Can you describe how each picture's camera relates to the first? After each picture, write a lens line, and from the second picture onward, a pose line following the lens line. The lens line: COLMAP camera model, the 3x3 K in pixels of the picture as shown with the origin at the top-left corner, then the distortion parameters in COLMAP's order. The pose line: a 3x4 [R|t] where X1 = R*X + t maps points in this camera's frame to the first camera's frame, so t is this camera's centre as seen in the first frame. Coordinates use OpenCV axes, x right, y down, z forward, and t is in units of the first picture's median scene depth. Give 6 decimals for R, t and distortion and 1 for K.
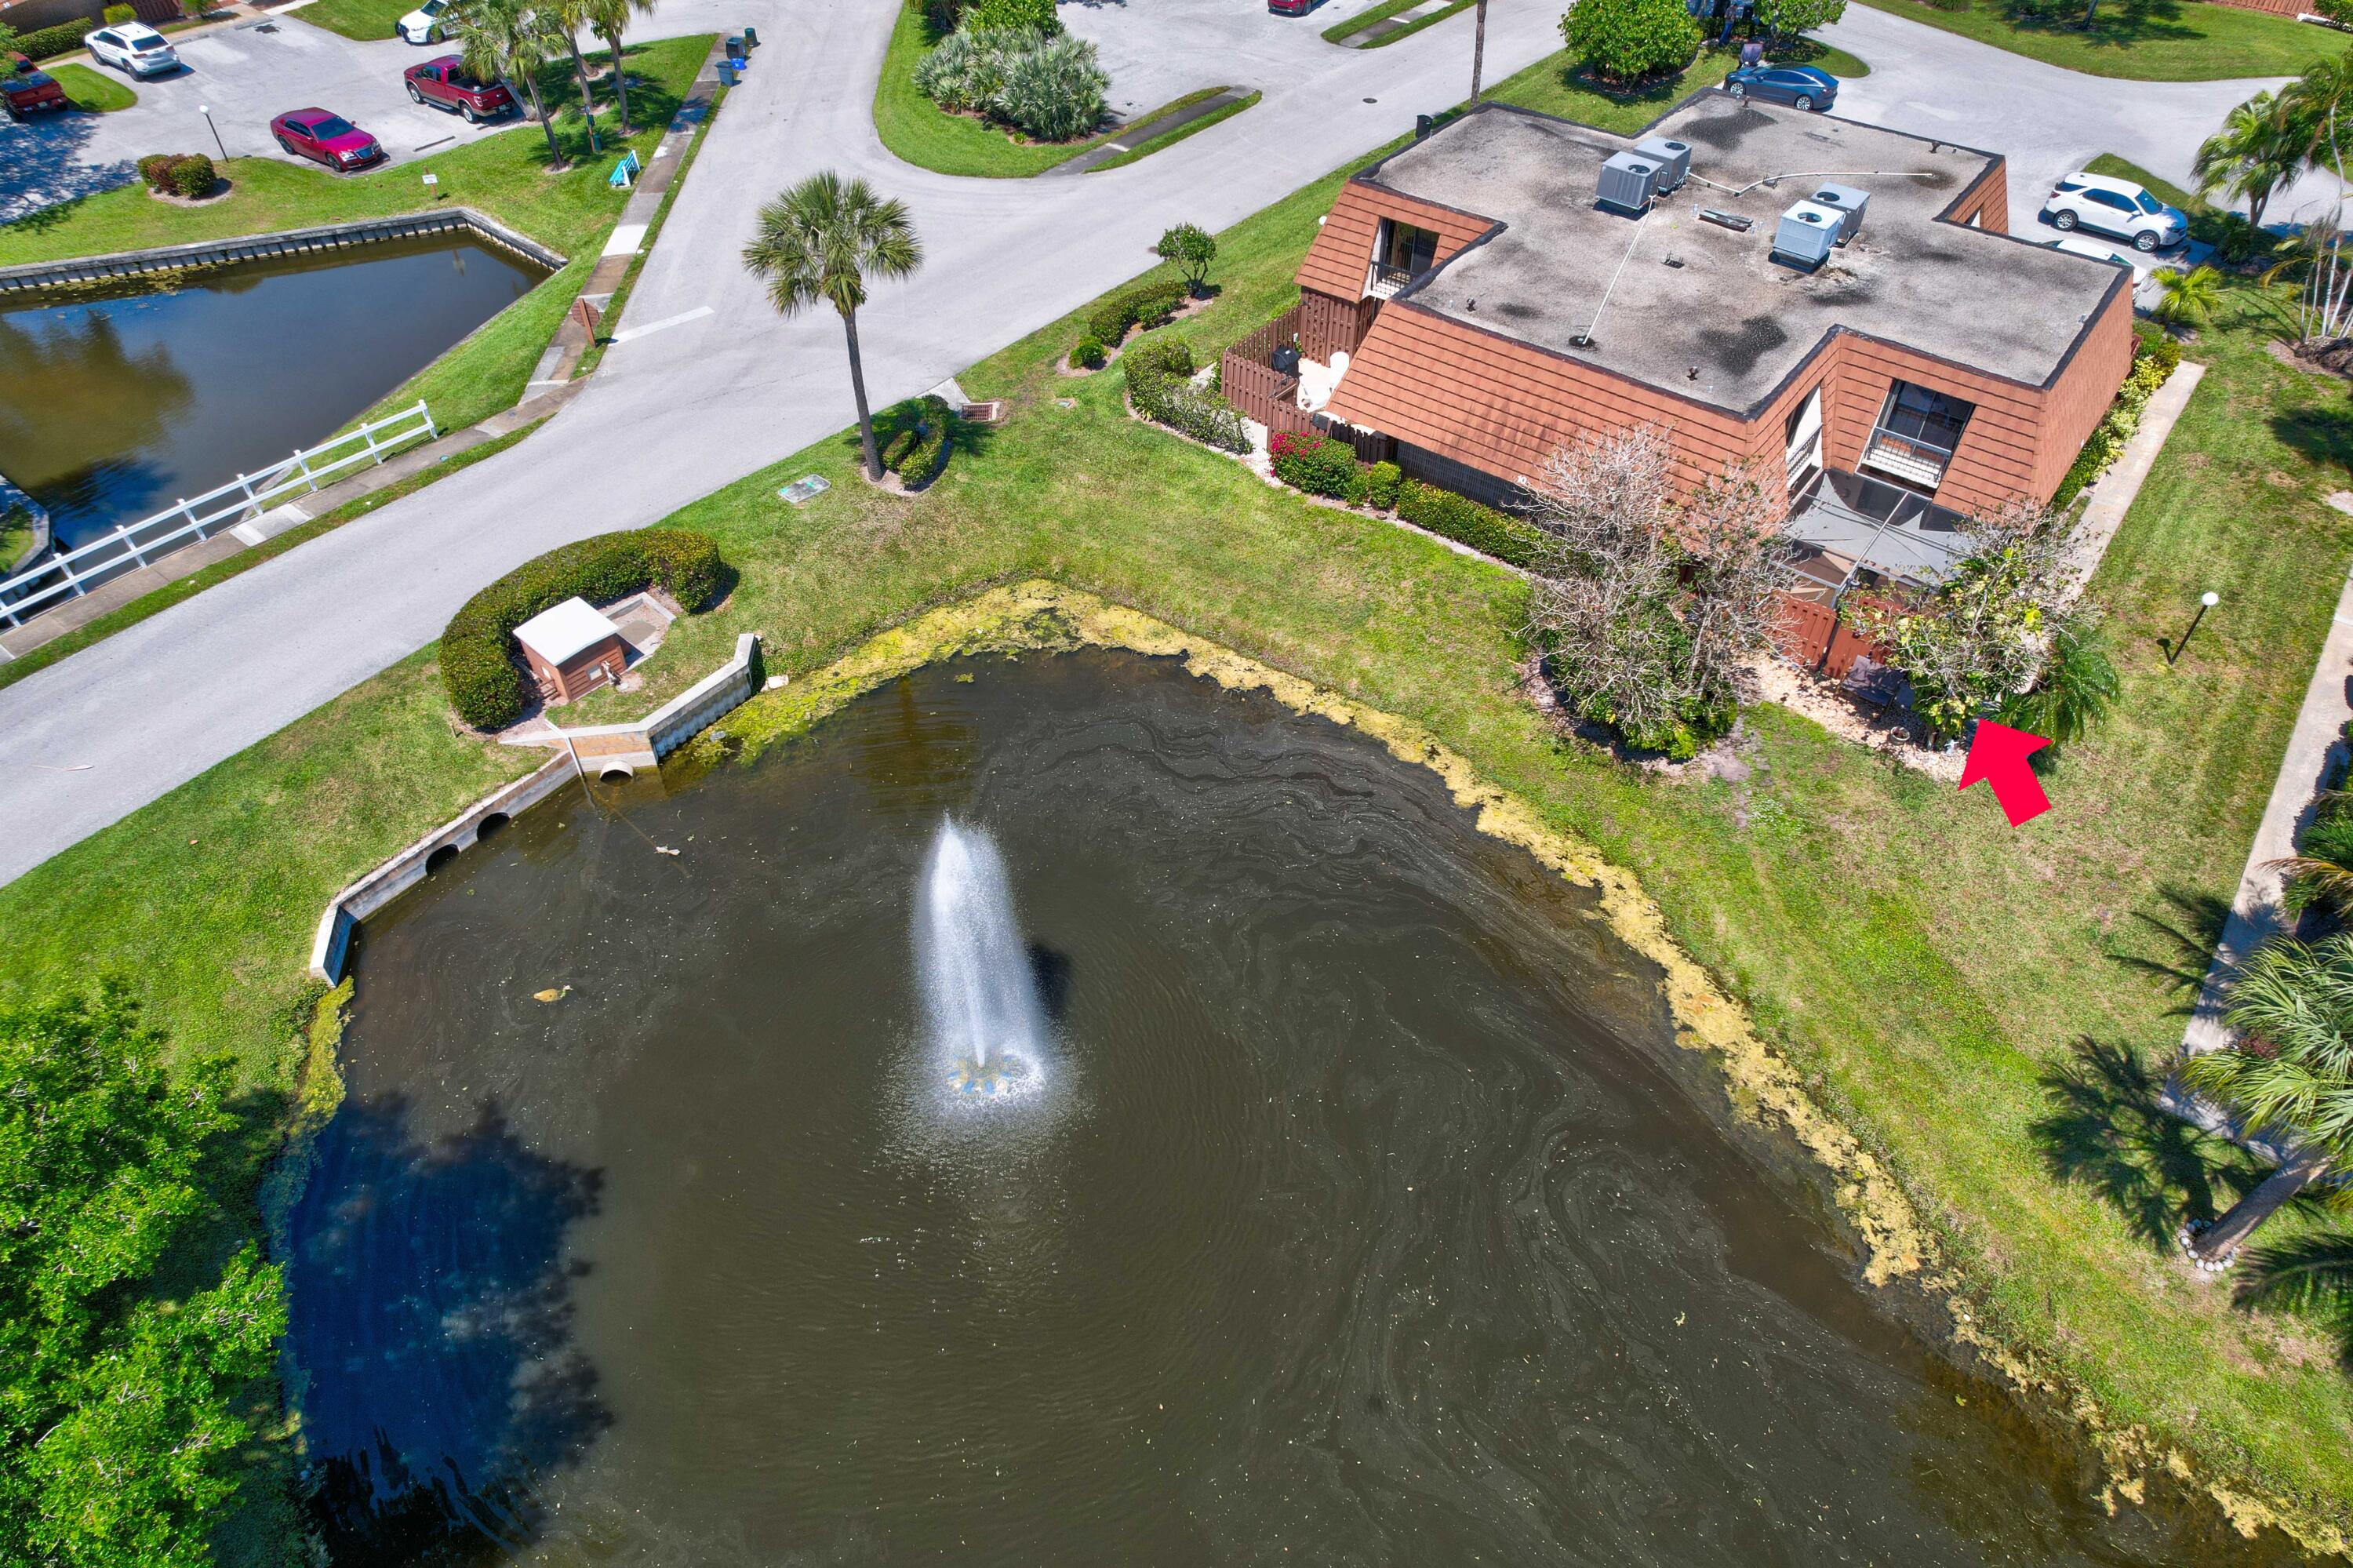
lens RADIAL K [[1502.3, 0, 1177.7], [0, 1502.3, 810.2], [0, 0, 1]] dist [-0.075429, 0.068833]
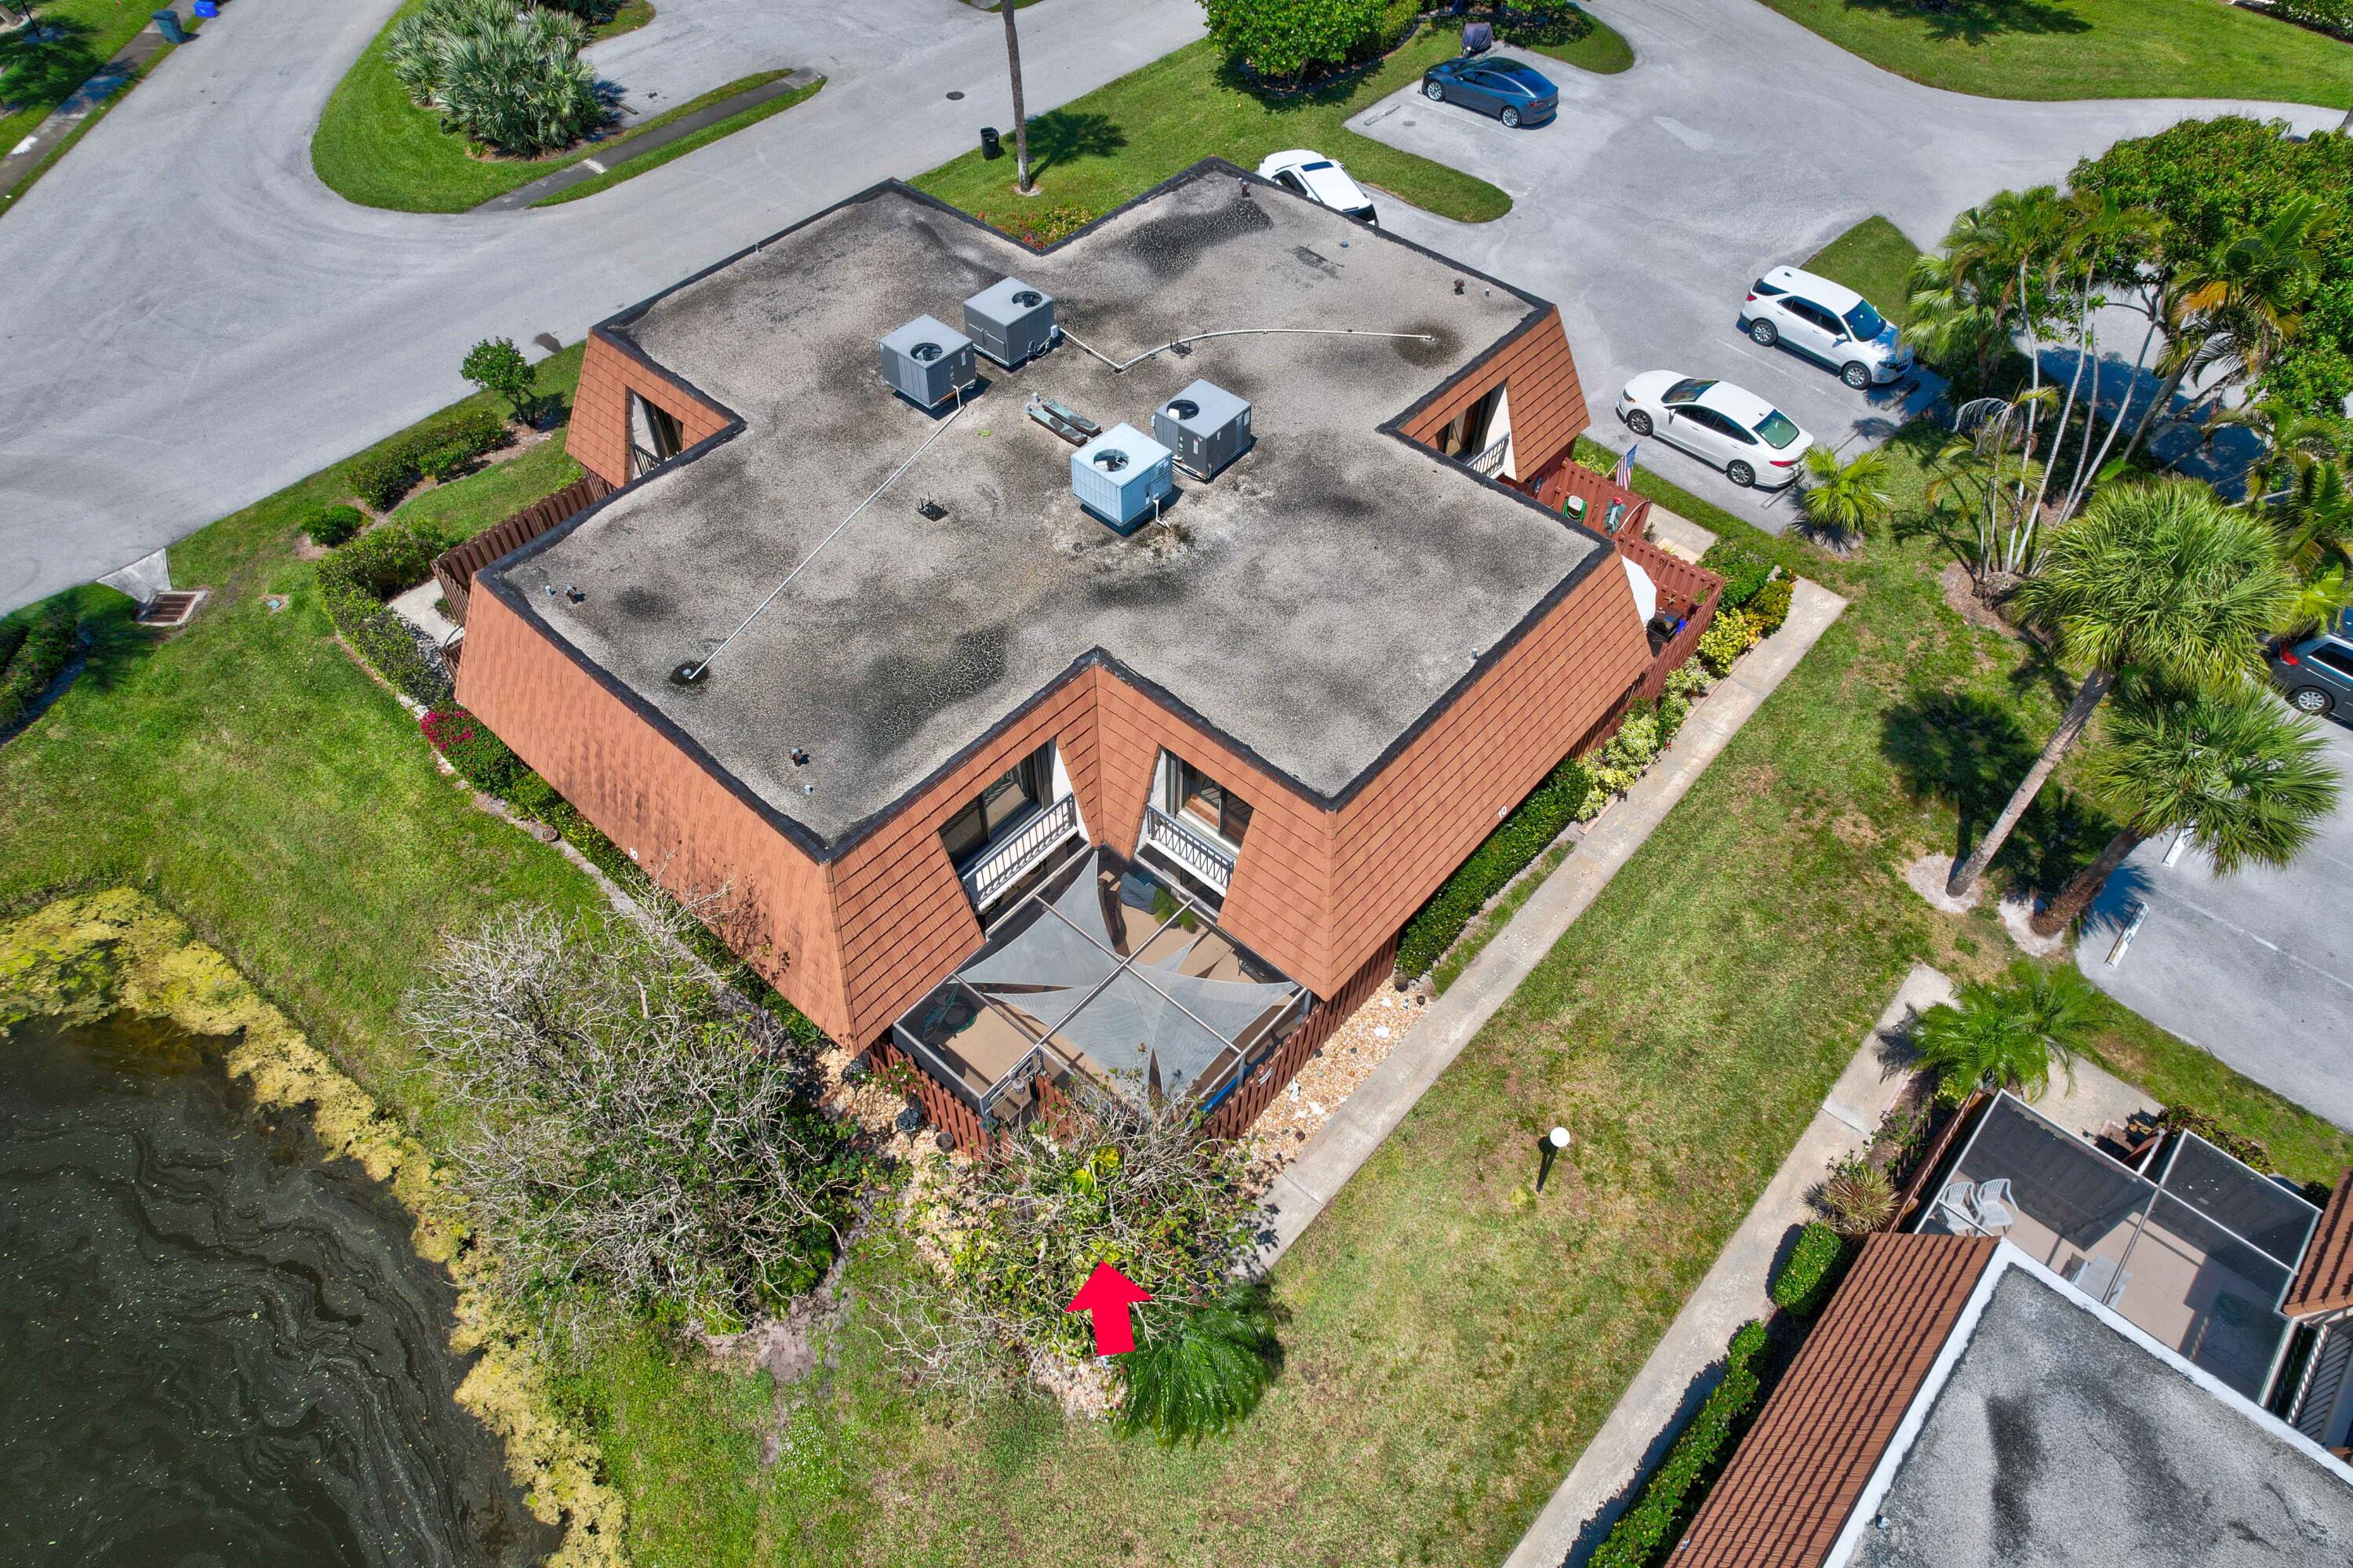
lens RADIAL K [[1502.3, 0, 1177.7], [0, 1502.3, 810.2], [0, 0, 1]] dist [-0.075429, 0.068833]
pose [[0.997615, 0.055227, -0.041401, 0.492497], [-0.050549, 0.993017, 0.106591, -0.315711], [0.046999, -0.104244, 0.993441, 0.305061]]
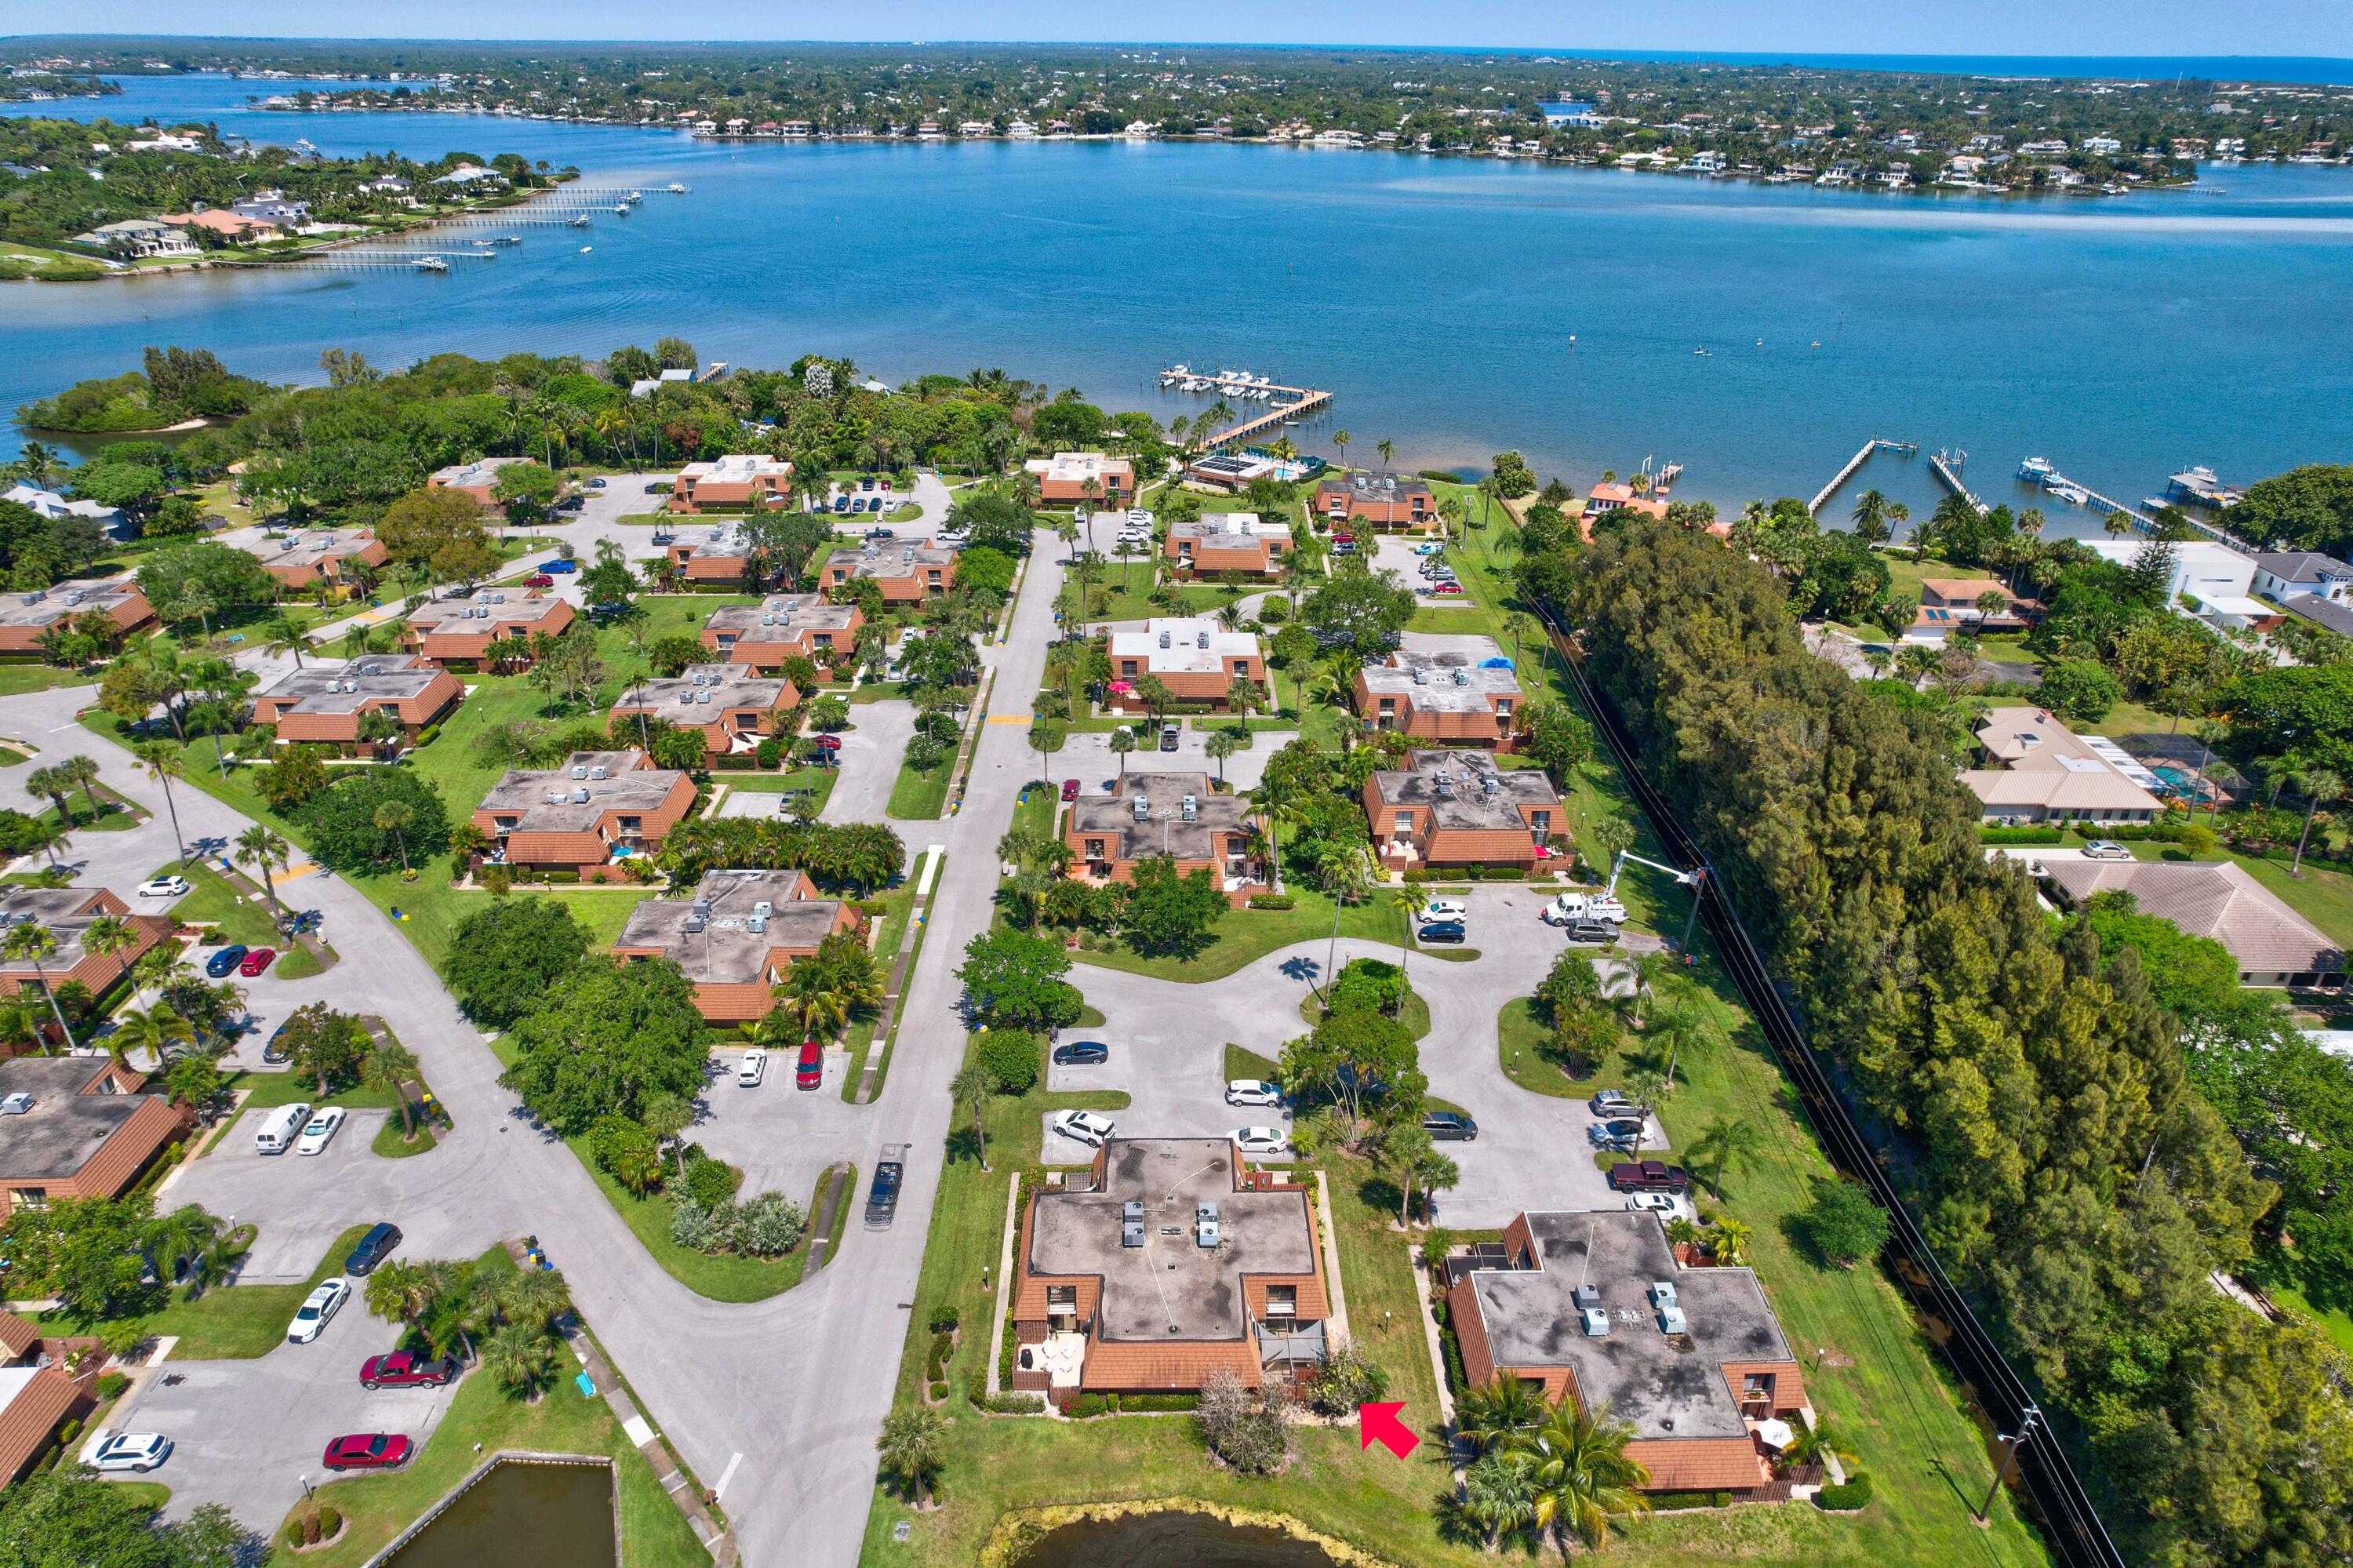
lens RADIAL K [[1502.3, 0, 1177.7], [0, 1502.3, 810.2], [0, 0, 1]] dist [-0.075429, 0.068833]
pose [[0.782250, -0.286525, 0.553162, -0.878110], [0.433928, 0.887720, -0.153818, -0.681683], [-0.446981, 0.360357, 0.818750, -1.437833]]
